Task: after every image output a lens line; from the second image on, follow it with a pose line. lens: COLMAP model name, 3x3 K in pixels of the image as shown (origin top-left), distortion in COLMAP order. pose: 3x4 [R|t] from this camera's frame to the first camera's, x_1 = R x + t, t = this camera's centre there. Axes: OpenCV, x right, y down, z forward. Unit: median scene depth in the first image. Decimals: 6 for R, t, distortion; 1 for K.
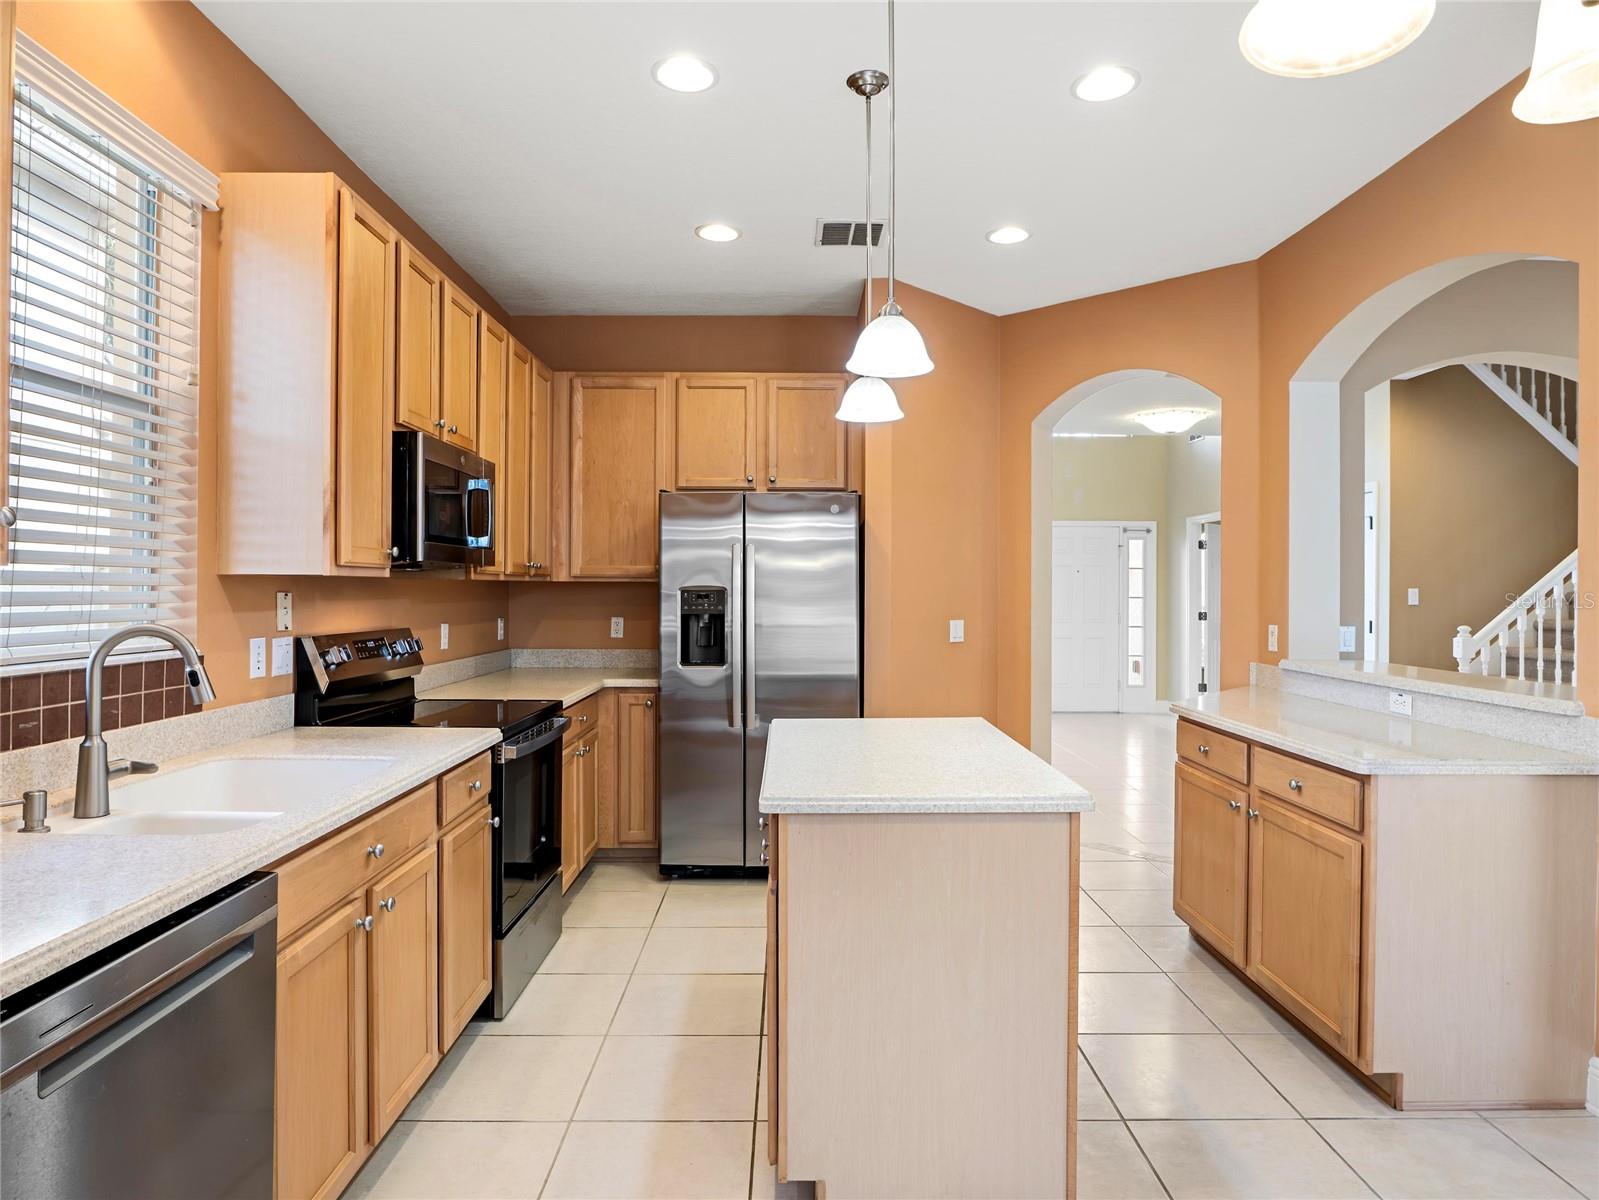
lens RADIAL K [[963.1, 0, 793.8], [0, 963.1, 588.0], [0, 0, 1]] dist [-0.029841, 0.013205]
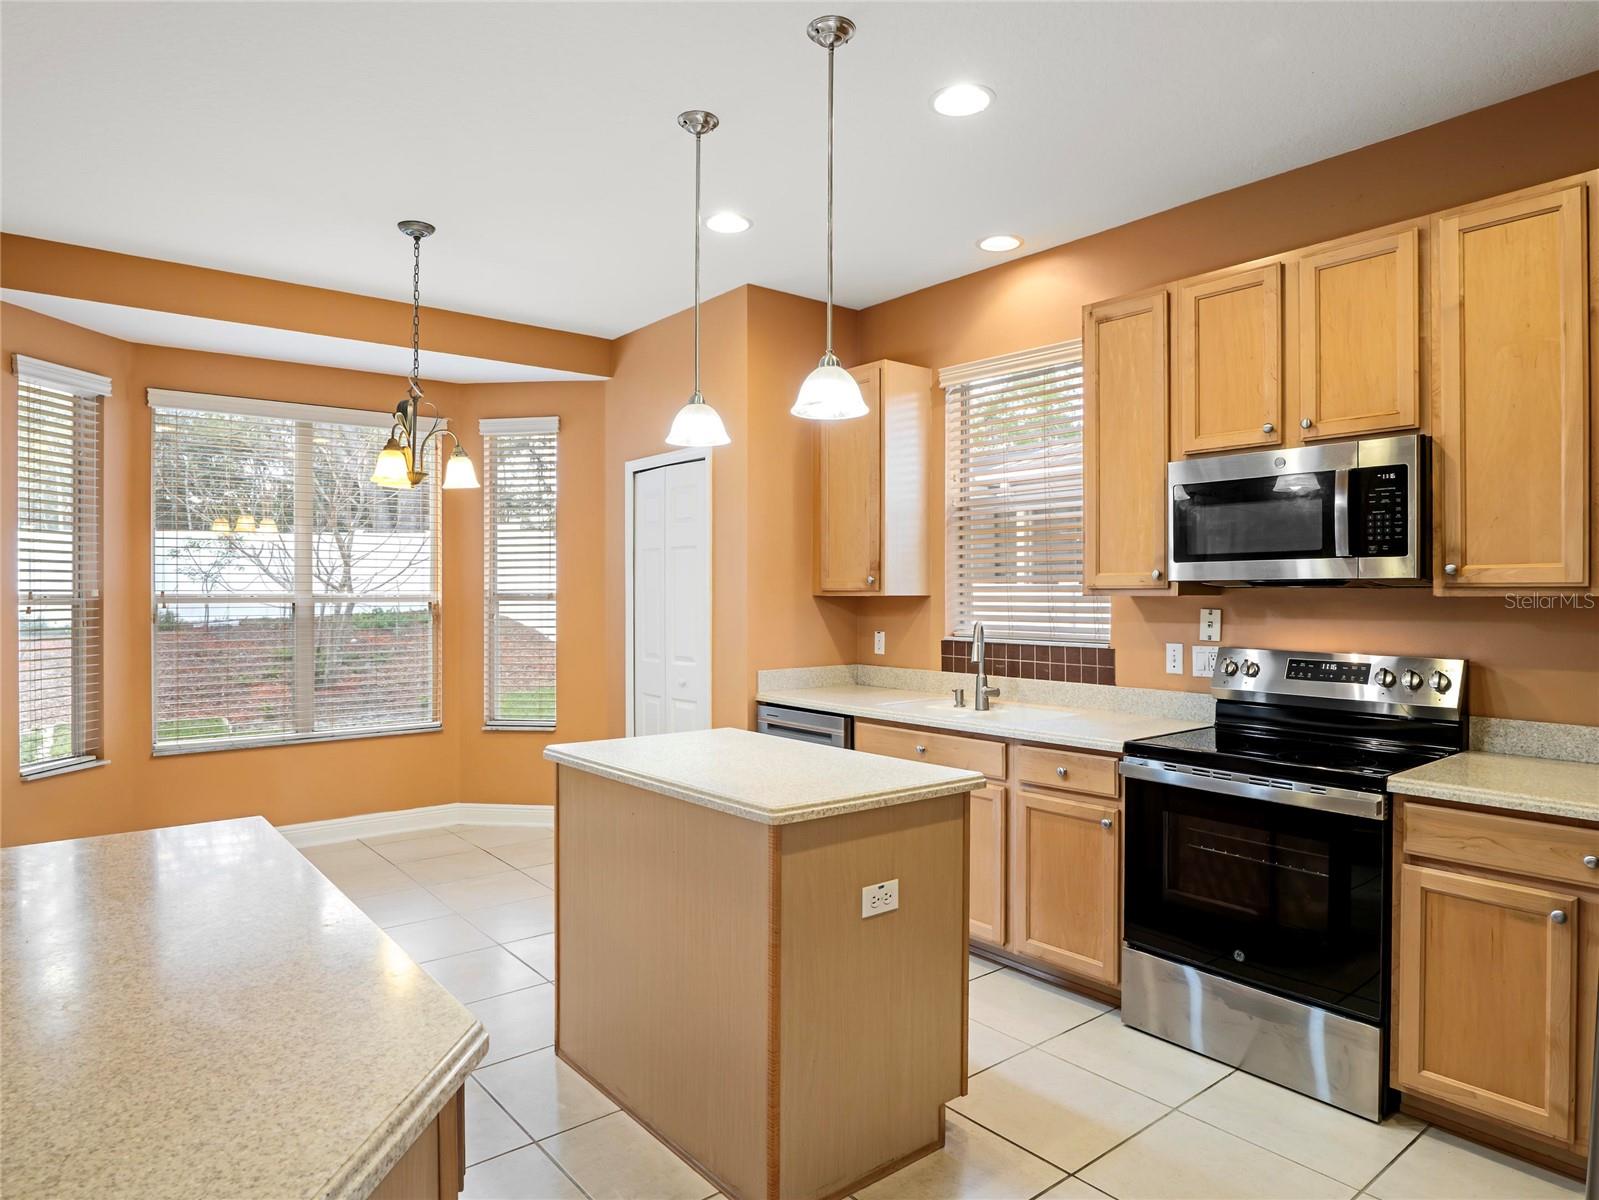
lens RADIAL K [[963.1, 0, 804.2], [0, 963.1, 594.8], [0, 0, 1]] dist [-0.029841, 0.013205]
pose [[-0.773604, -0.003445, -0.633660, 0.487772], [-0.001797, 0.999993, -0.003243, -0.006811], [0.633667, -0.001370, -0.773605, 1.244066]]
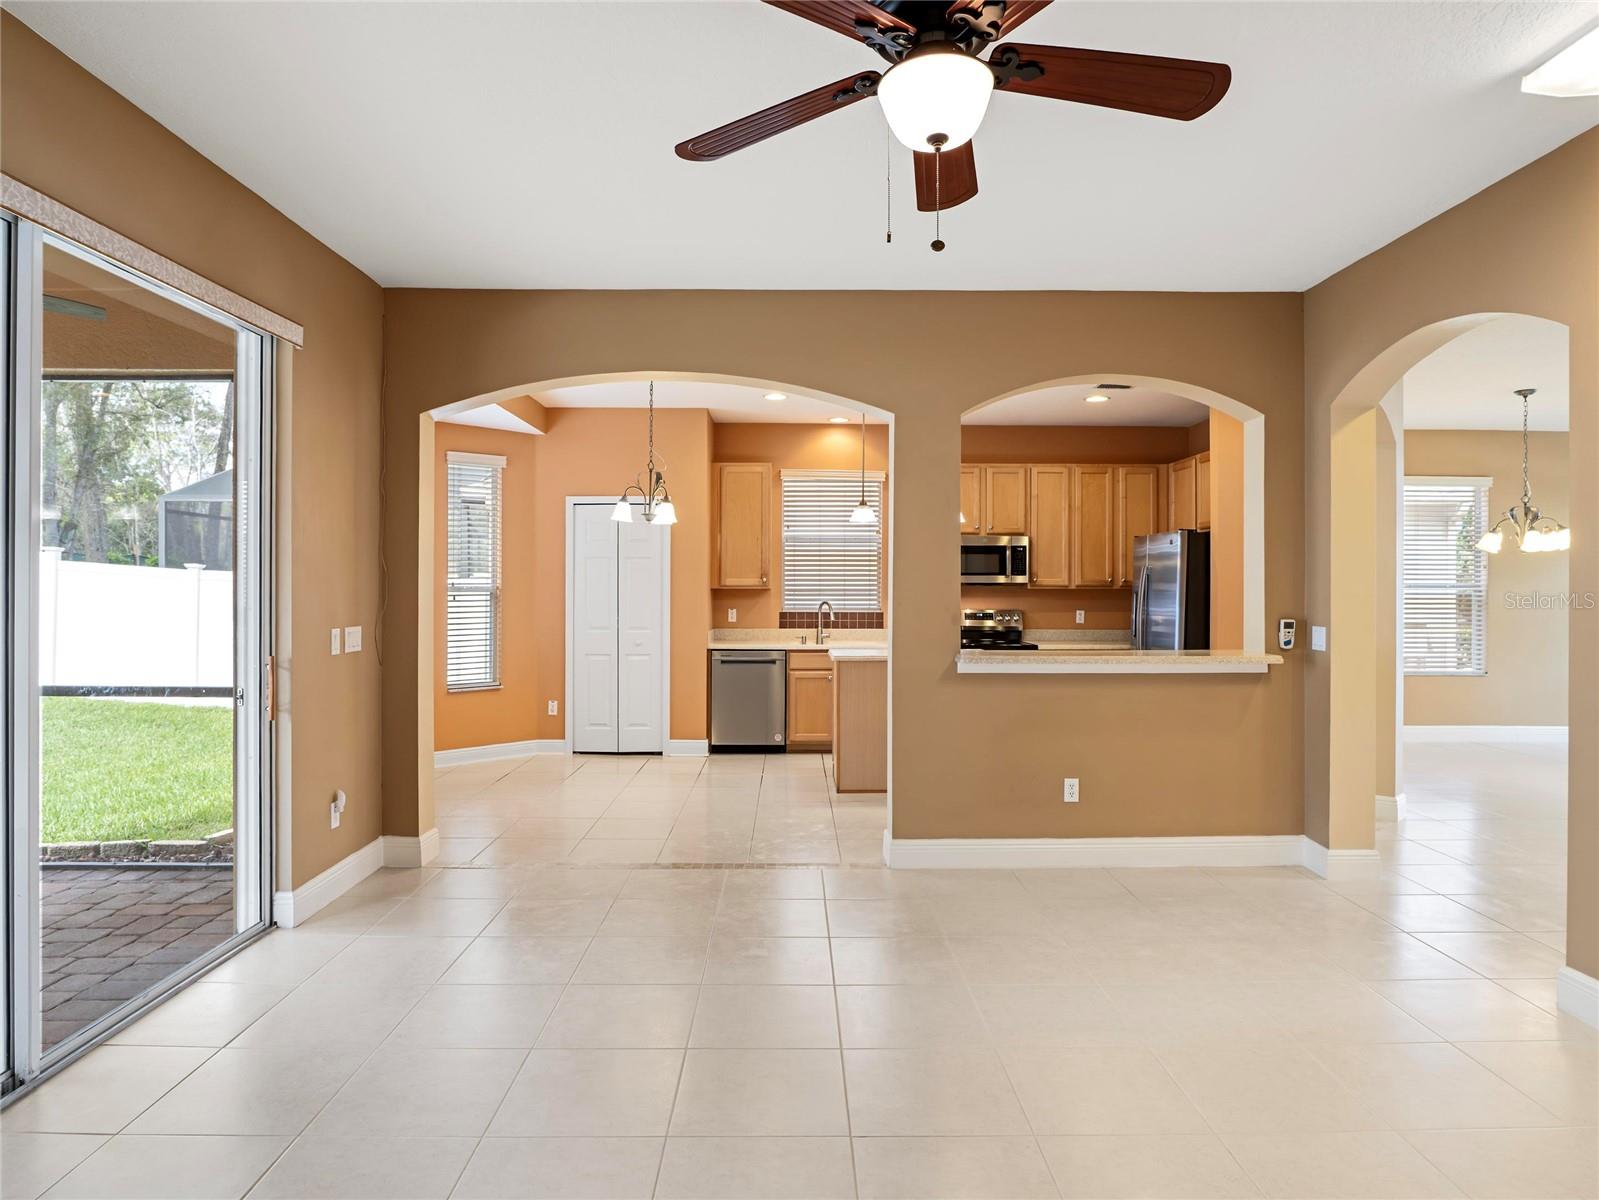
lens RADIAL K [[963.1, 0, 807.3], [0, 963.1, 584.7], [0, 0, 1]] dist [-0.029841, 0.013205]
pose [[0.005819, -0.009777, -0.999935, 1.873620], [0.000054, 0.999952, -0.009777, 0.003121], [0.999983, 0.000003, 0.005819, 0.470694]]
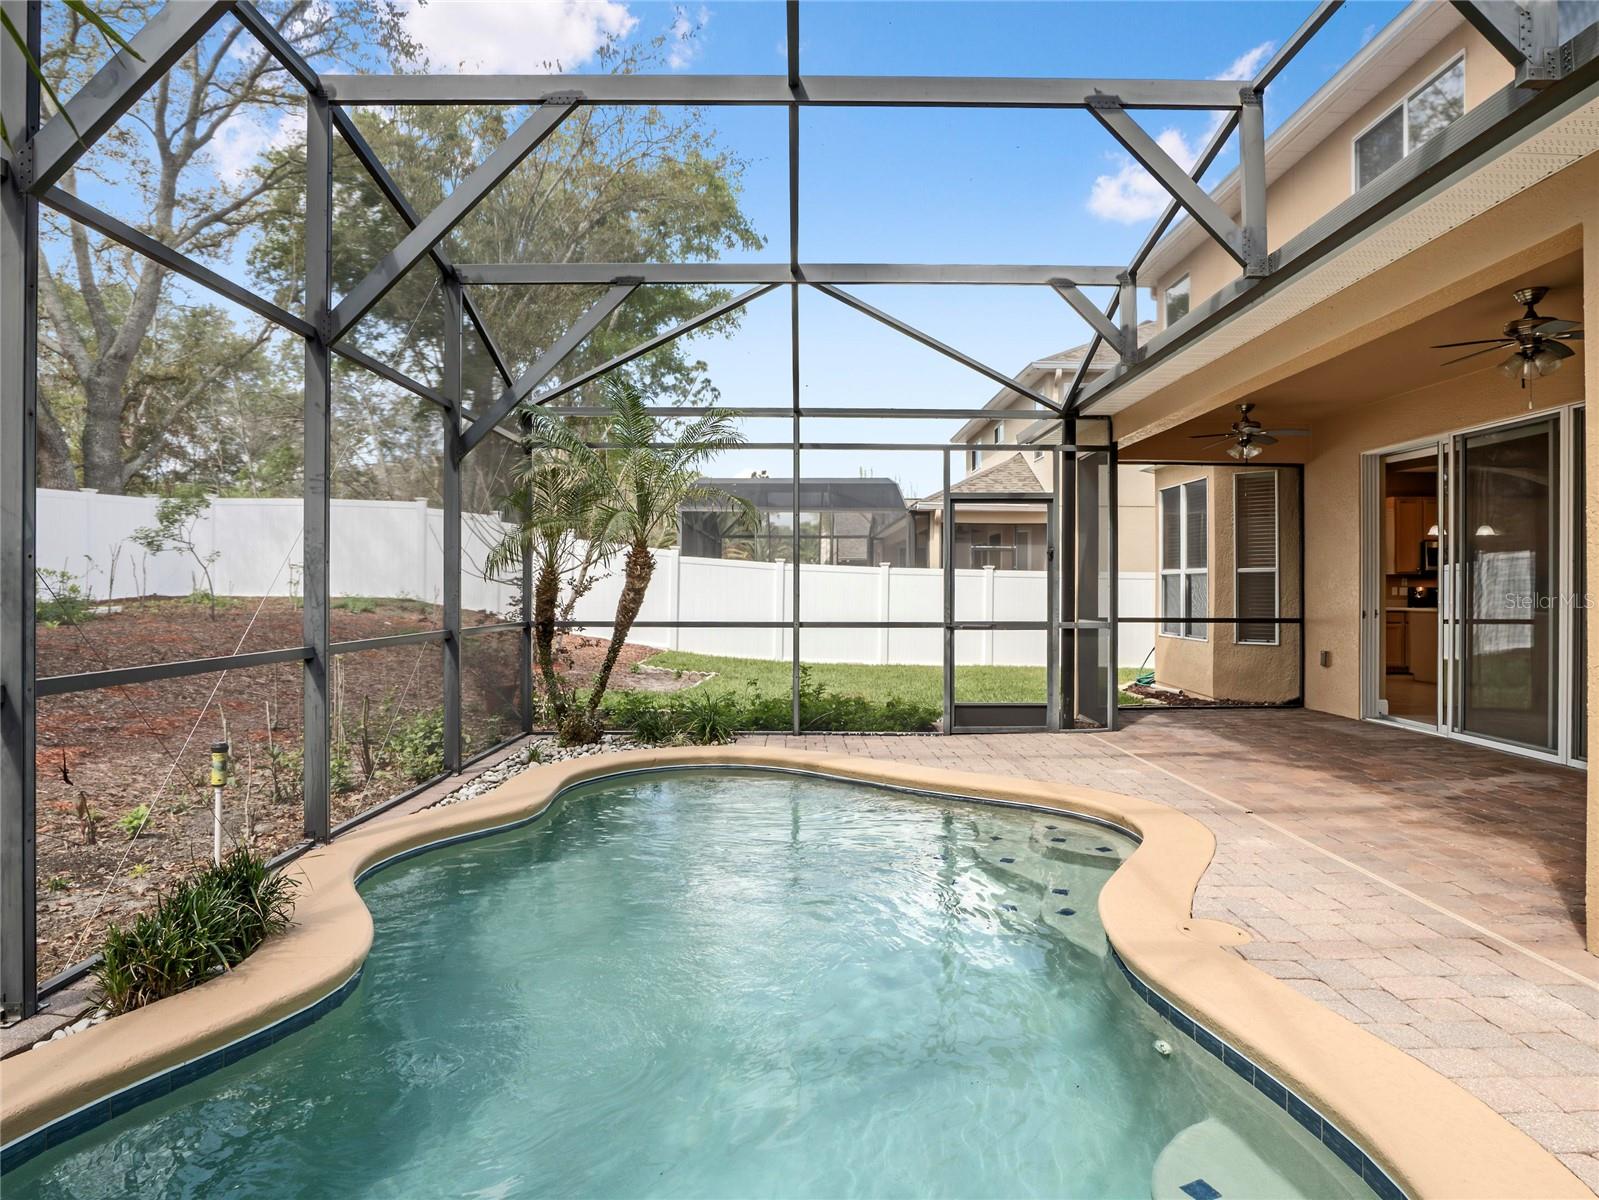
lens RADIAL K [[963.1, 0, 800.9], [0, 963.1, 589.4], [0, 0, 1]] dist [-0.029841, 0.013205]
pose [[0.014922, -0.003469, -0.999883, 3.193417], [-0.000577, 0.999994, -0.003478, 0.060937], [0.999888, 0.000629, 0.014920, -1.586327]]
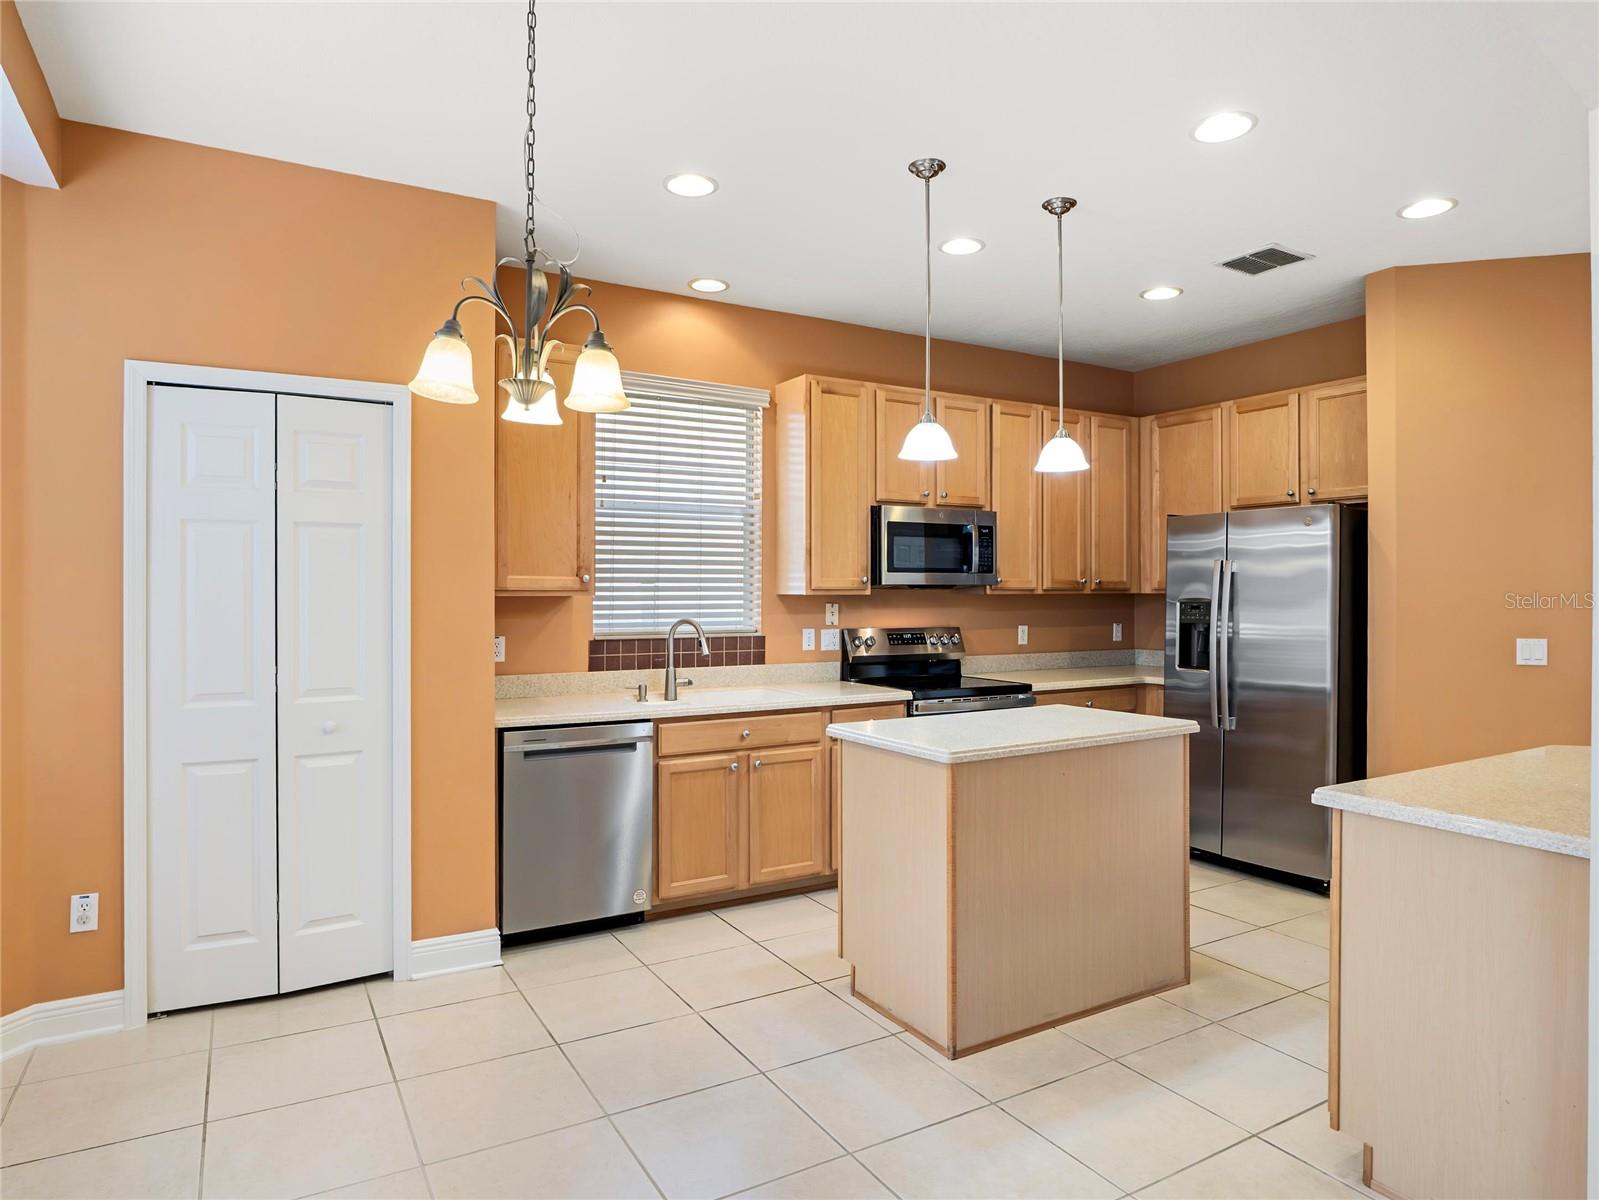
lens RADIAL K [[963.1, 0, 802.9], [0, 963.1, 590.0], [0, 0, 1]] dist [-0.029841, 0.013205]
pose [[0.498295, -0.004937, -0.866993, 0.755937], [0.004099, 0.999986, -0.003339, -0.011257], [0.866998, -0.001890, 0.498308, 0.053245]]
